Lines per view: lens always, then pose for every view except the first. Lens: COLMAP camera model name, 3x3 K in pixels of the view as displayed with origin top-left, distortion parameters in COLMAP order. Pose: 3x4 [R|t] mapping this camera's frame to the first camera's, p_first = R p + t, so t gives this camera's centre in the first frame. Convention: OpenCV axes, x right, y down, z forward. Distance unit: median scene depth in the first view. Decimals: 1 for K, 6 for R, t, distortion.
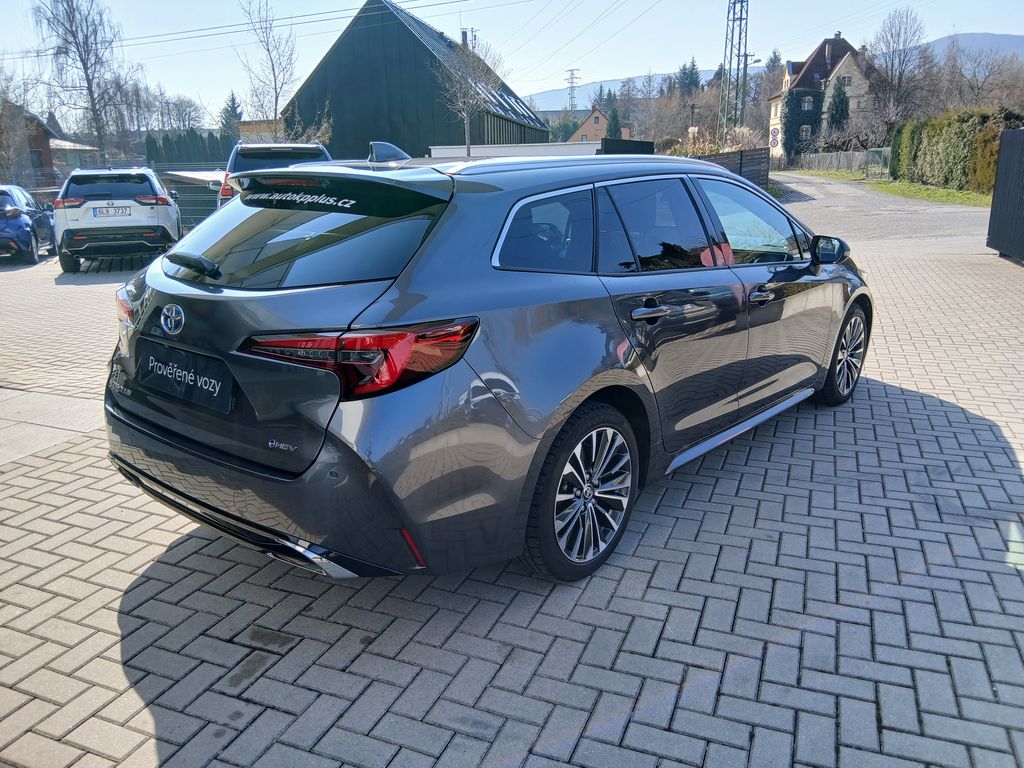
lens RADIAL K [[768.9, 0, 512.0], [0, 768.9, 384.0], [0, 0, 1]] dist [0.064935, -0.099155]
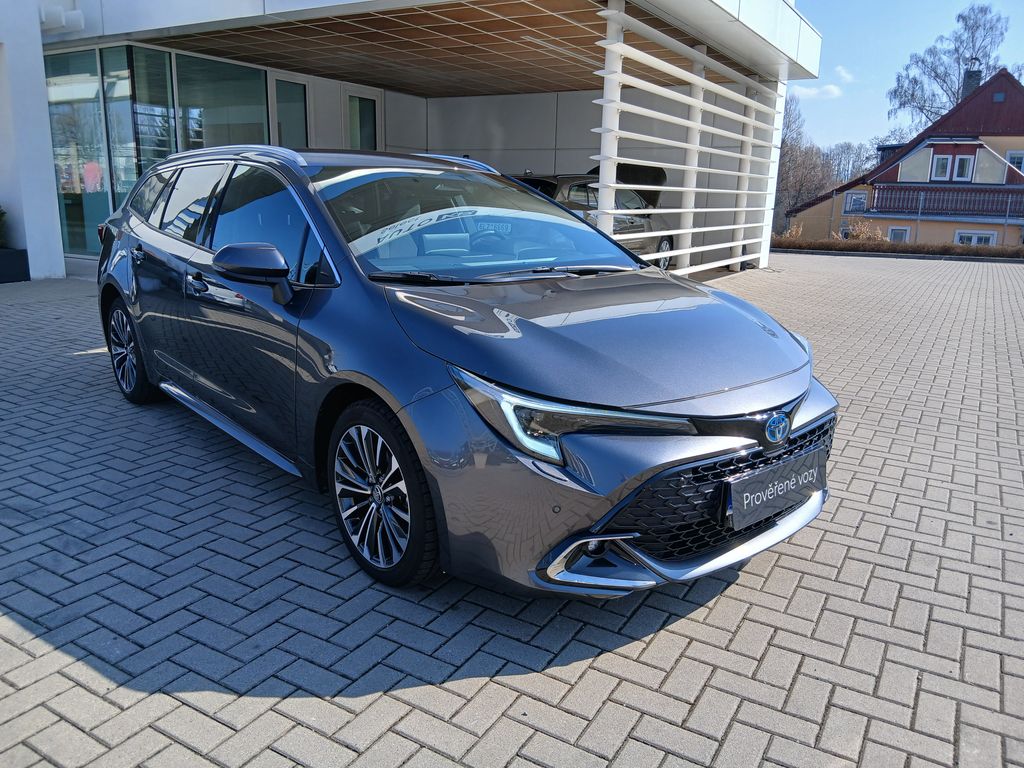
lens RADIAL K [[767.5, 0, 518.1], [0, 767.5, 395.5], [0, 0, 1]] dist [0.121023, -0.204178]
pose [[-0.155270, 0.258289, -0.953508, 1.011000], [-0.283404, 0.912996, 0.293464, -0.317596], [0.946347, 0.315794, -0.068561, 1.226180]]
